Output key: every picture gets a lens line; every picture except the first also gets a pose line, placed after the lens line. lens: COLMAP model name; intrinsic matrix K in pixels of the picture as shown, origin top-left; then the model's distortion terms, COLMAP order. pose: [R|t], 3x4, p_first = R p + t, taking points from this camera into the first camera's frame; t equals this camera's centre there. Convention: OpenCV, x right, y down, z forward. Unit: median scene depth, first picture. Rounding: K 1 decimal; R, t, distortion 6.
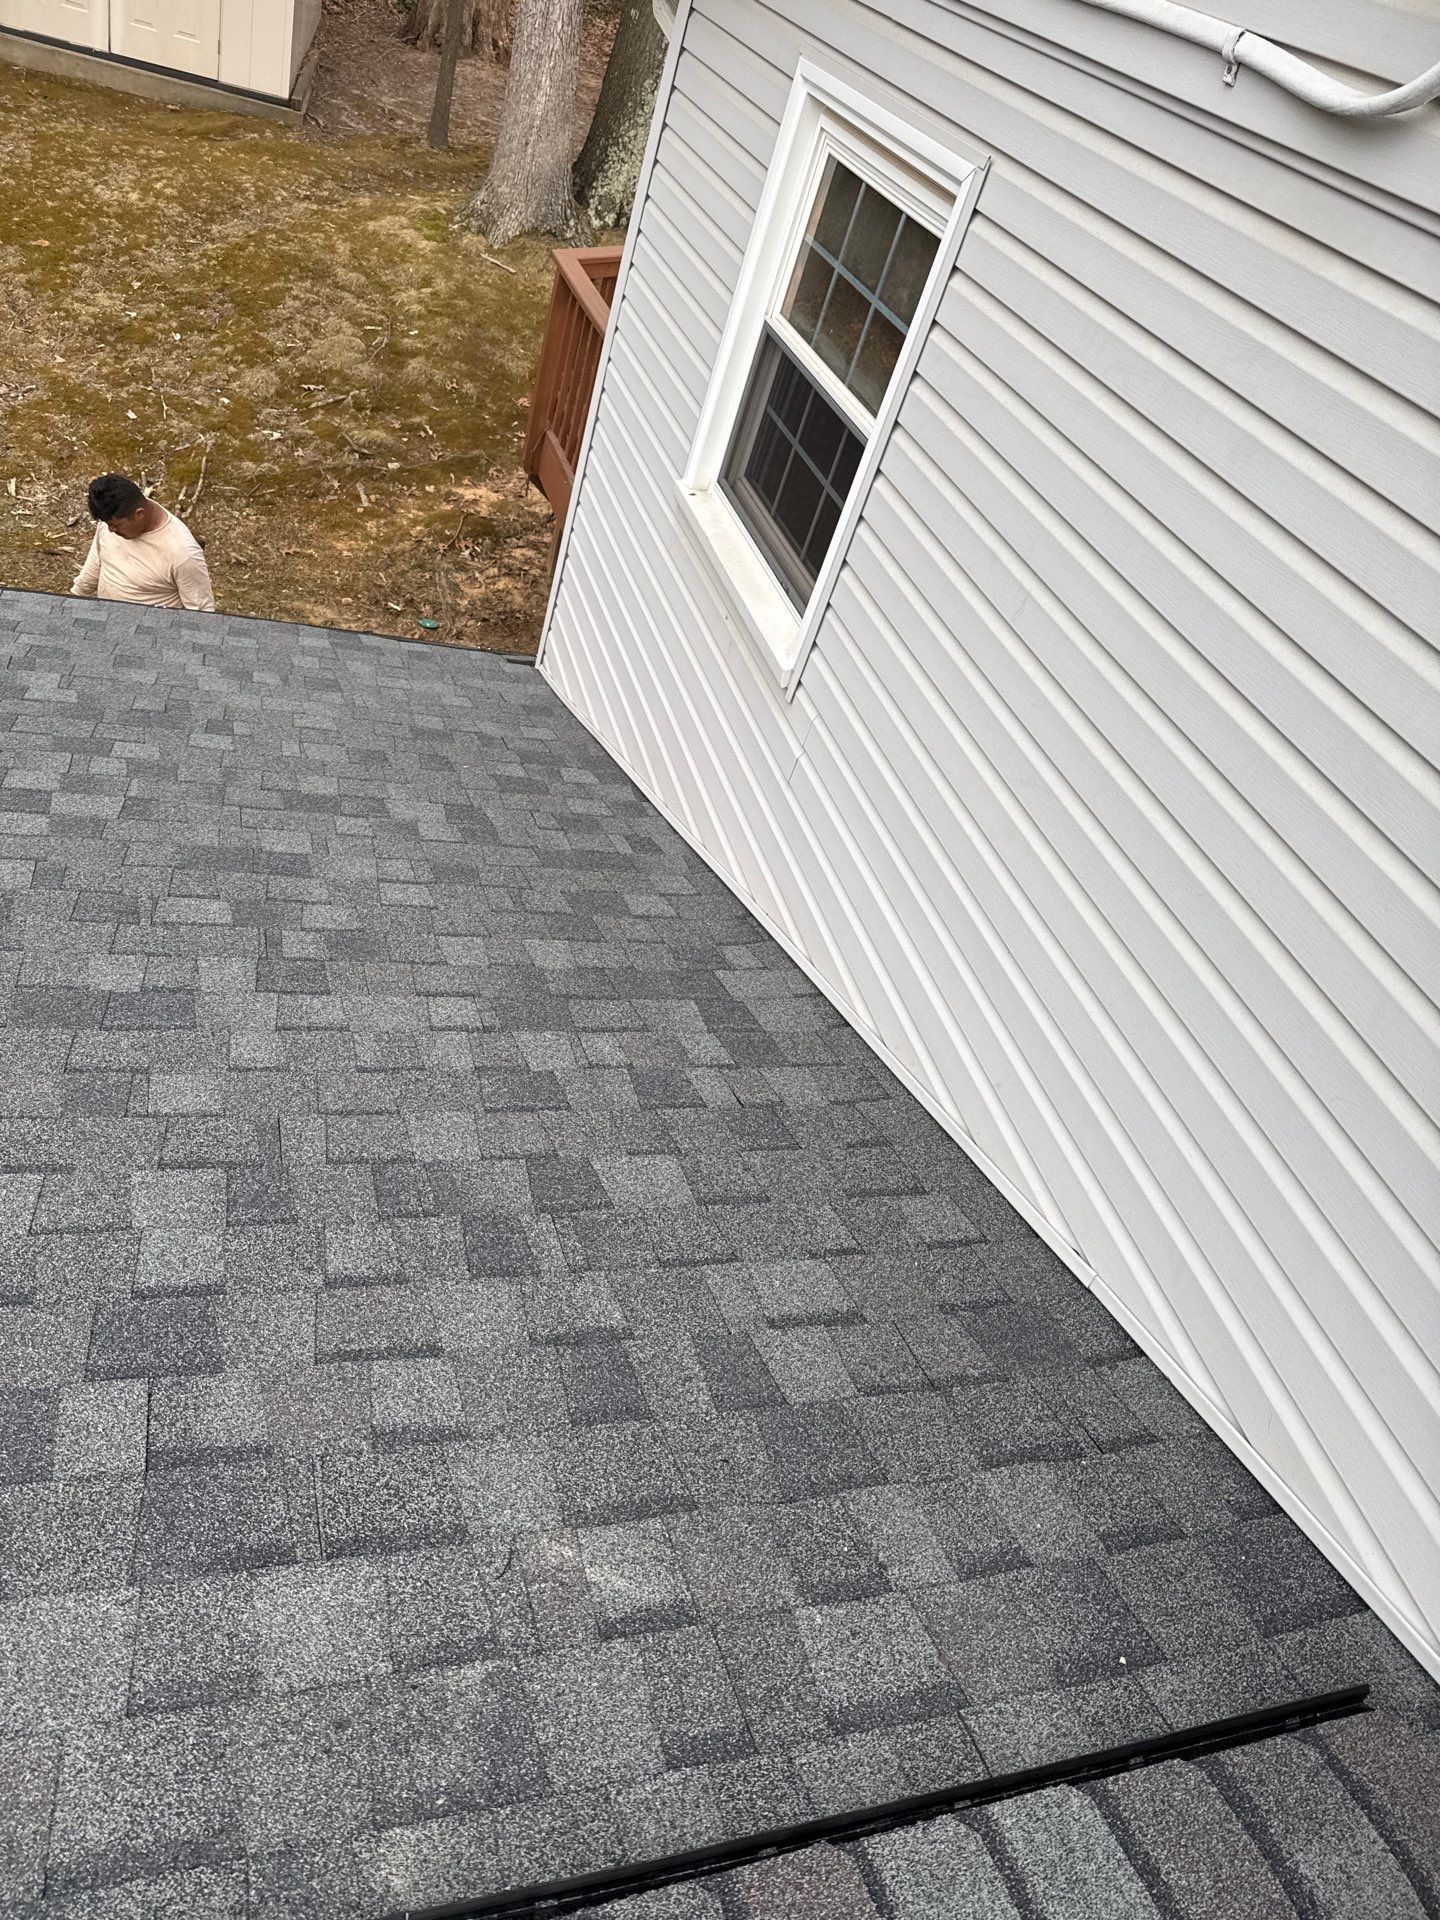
lens RADIAL K [[1375.2, 0, 720.0], [0, 1375.2, 960.0], [0, 0, 1]] dist [-0.001116, -0.007563]
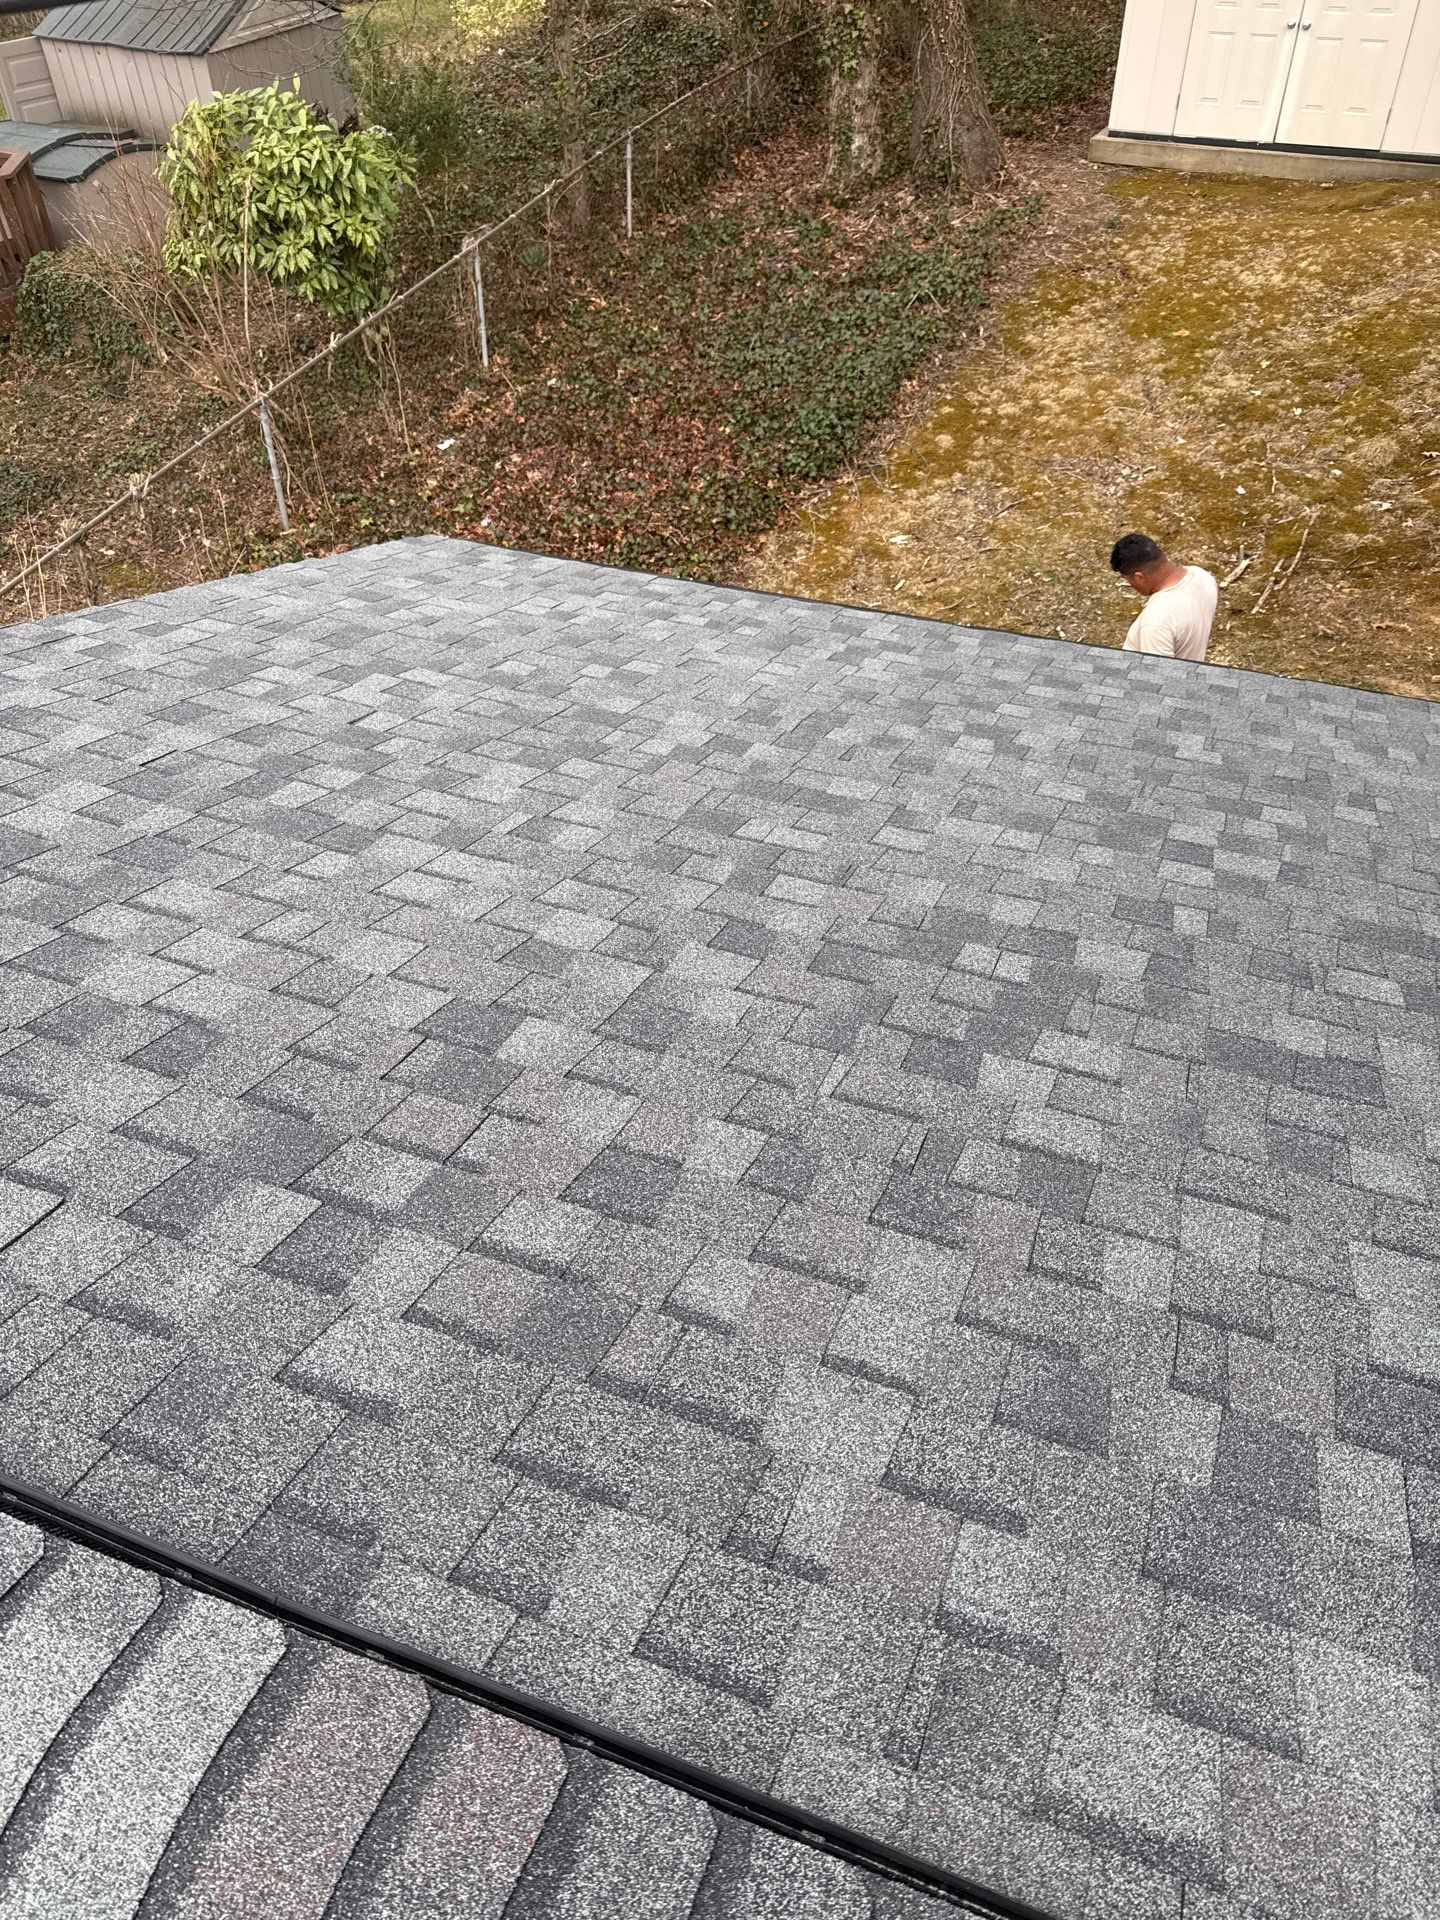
lens RADIAL K [[1379.3, 0, 689.5], [0, 1379.3, 969.7], [0, 0, 1]] dist [-0.001952, -0.003399]
pose [[0.765614, 0.173587, -0.619437, -0.043744], [-0.200096, 0.979400, 0.027146, 0.006598], [0.611389, 0.103163, 0.784577, -0.018211]]
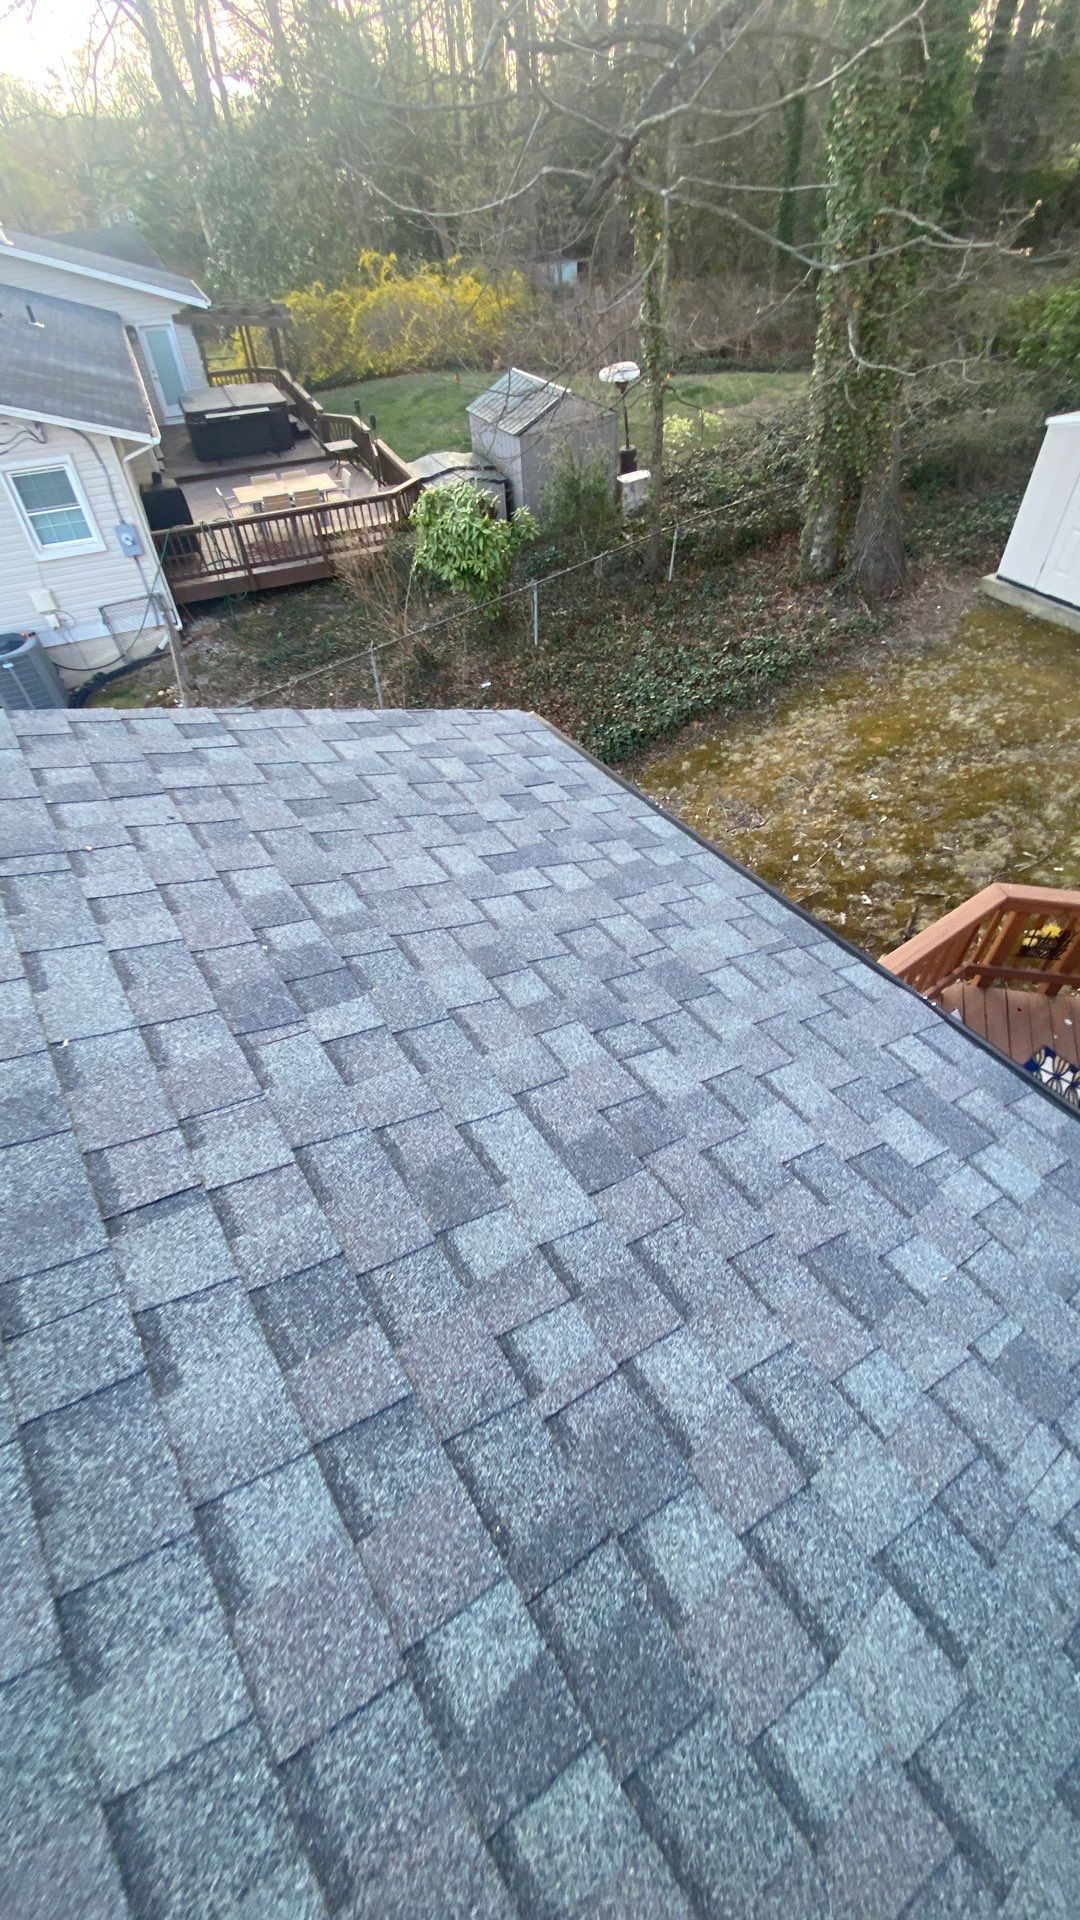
lens RADIAL K [[784.4, 0, 540.0], [0, 784.4, 960.0], [0, 0, 1]] dist [0.028764, -0.021114]
pose [[0.294568, 0.471257, -0.831352, 0.315176], [-0.503925, 0.815768, 0.283870, -0.396764], [0.811966, 0.335320, 0.477777, 0.328562]]
